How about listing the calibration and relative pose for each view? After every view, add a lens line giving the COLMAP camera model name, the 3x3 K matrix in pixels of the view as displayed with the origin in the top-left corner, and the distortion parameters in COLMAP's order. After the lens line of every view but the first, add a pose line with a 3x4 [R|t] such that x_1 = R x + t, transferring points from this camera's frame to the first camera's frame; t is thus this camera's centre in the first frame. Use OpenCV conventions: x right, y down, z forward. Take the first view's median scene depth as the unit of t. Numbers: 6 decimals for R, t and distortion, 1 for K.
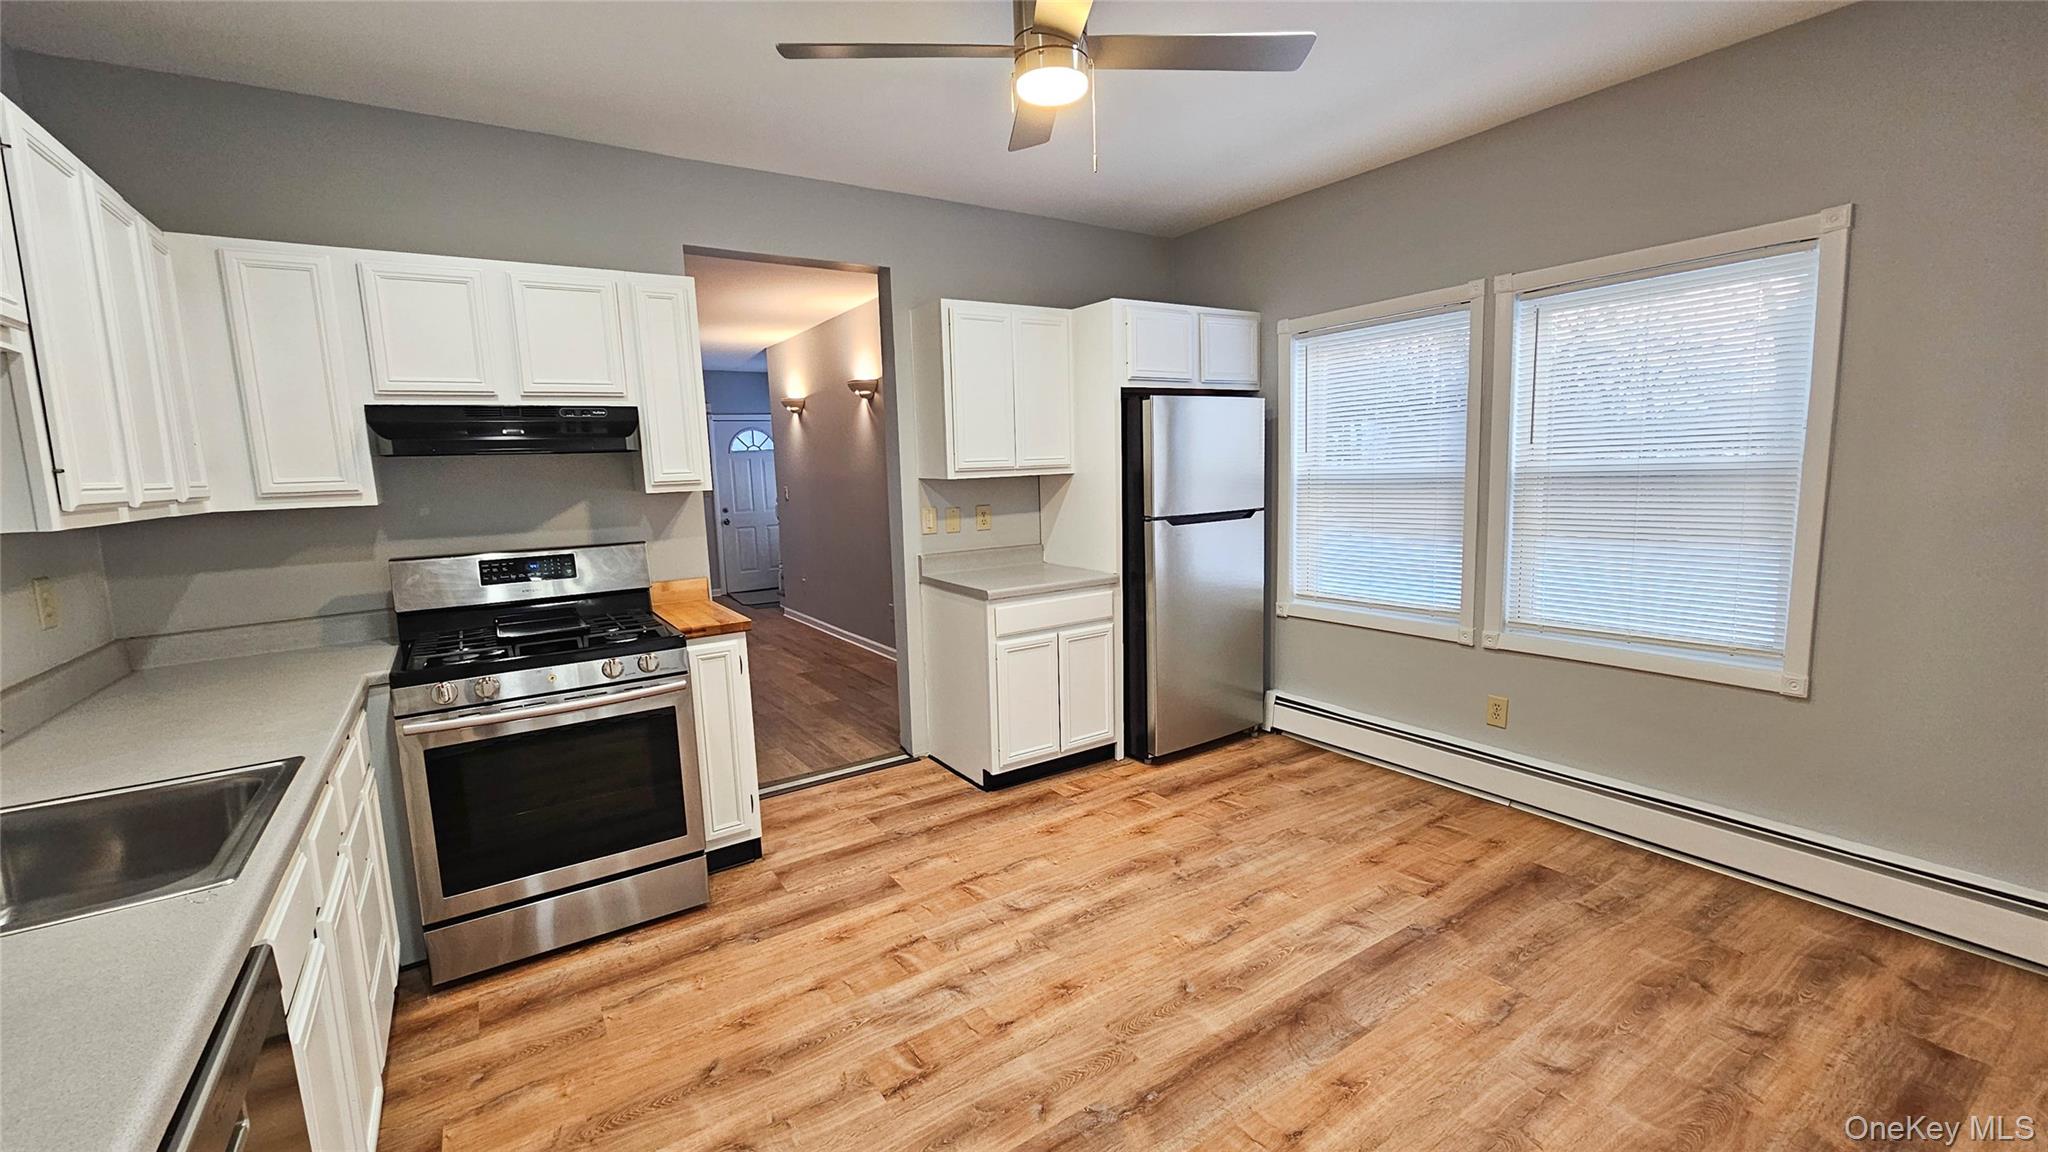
lens RADIAL K [[837.7, 0, 1031.2], [0, 837.7, 578.4], [0, 0, 1]] dist [-0.003498, -0.000062]
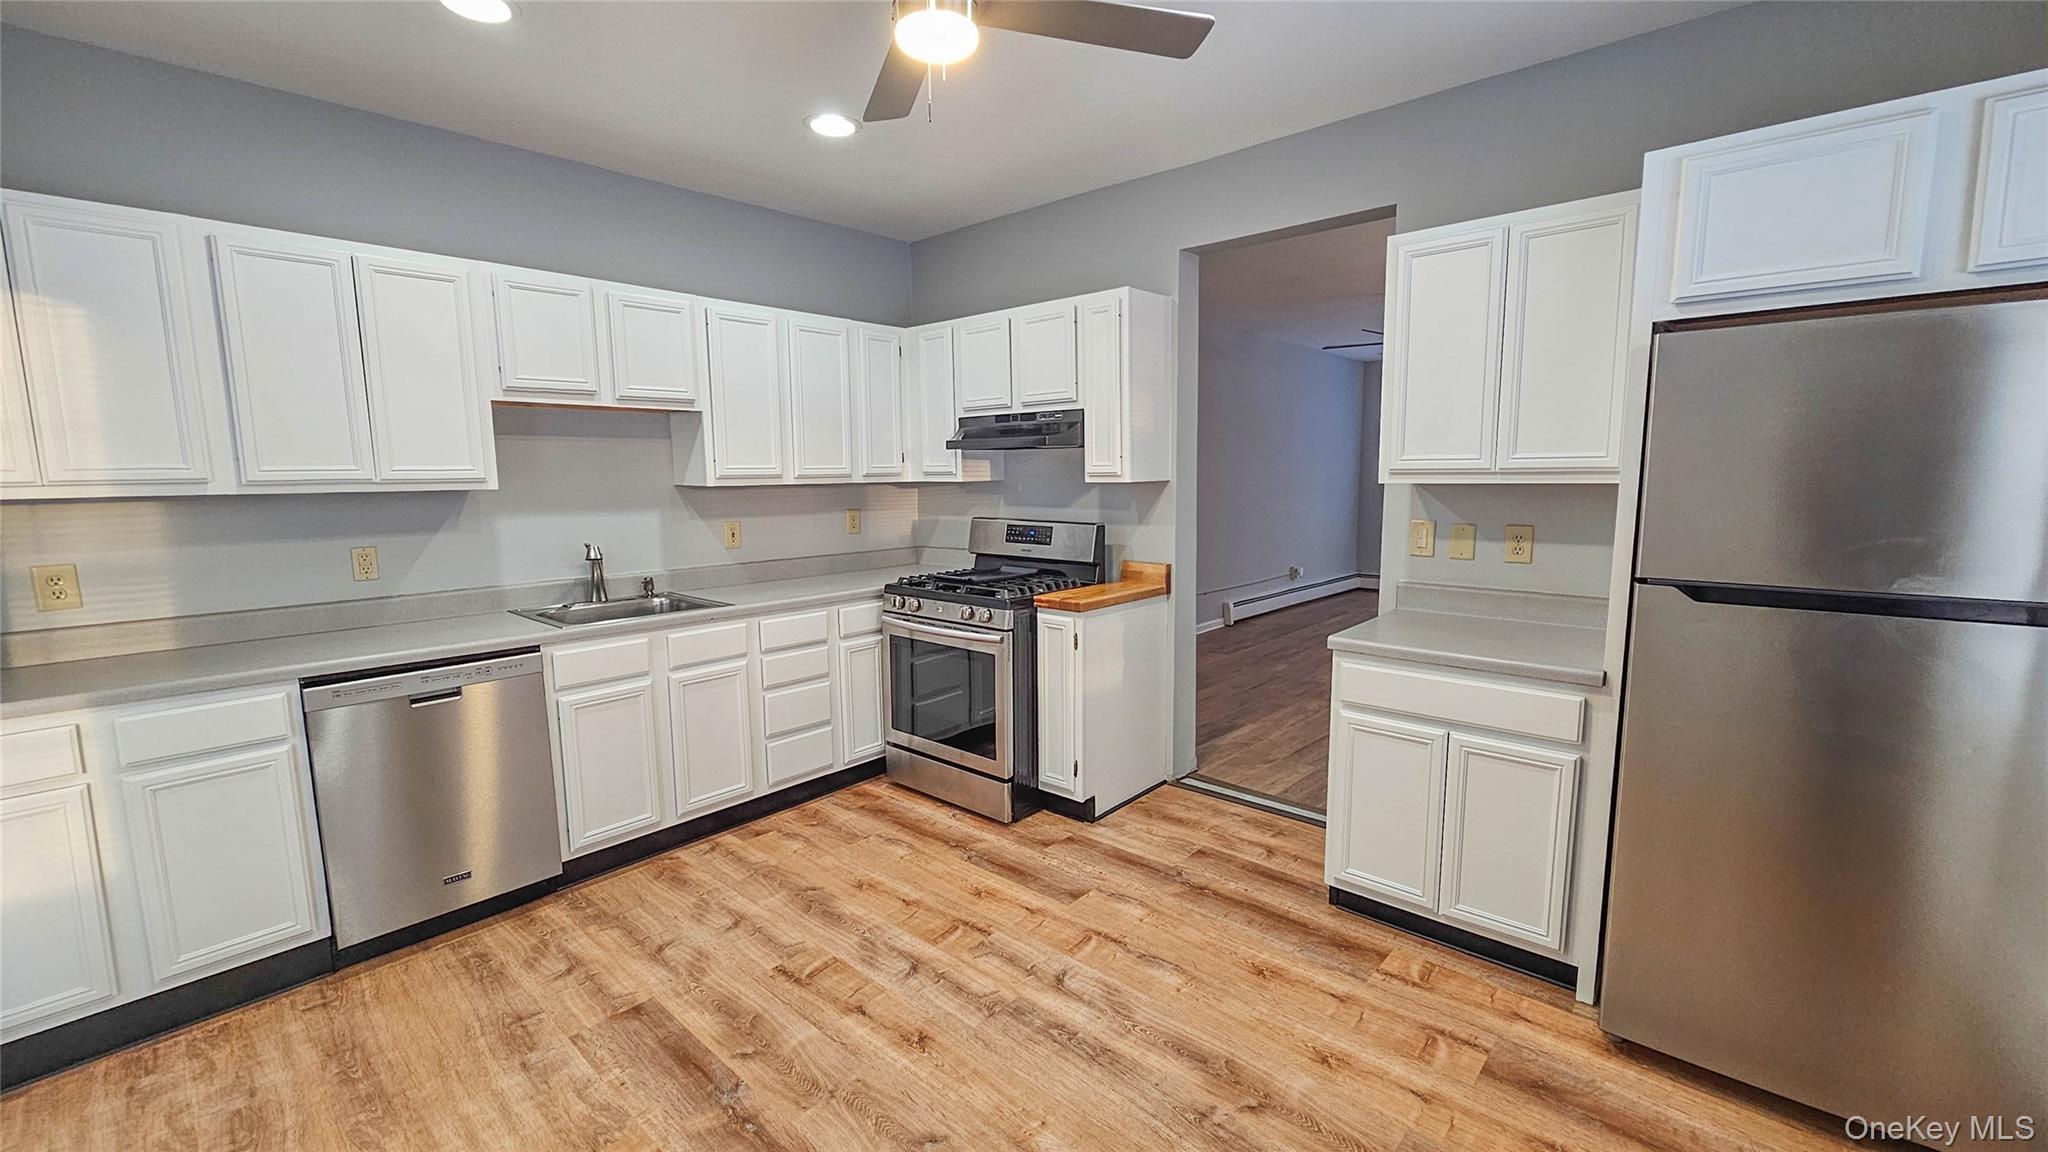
lens RADIAL K [[837.7, 0, 1035.9], [0, 837.7, 580.2], [0, 0, 1]] dist [-0.003498, -0.000062]
pose [[0.246177, 0.158660, -0.956151, 0.706308], [-0.132260, 0.982782, 0.129027, -0.115452], [0.960158, 0.094697, 0.262922, 0.674822]]
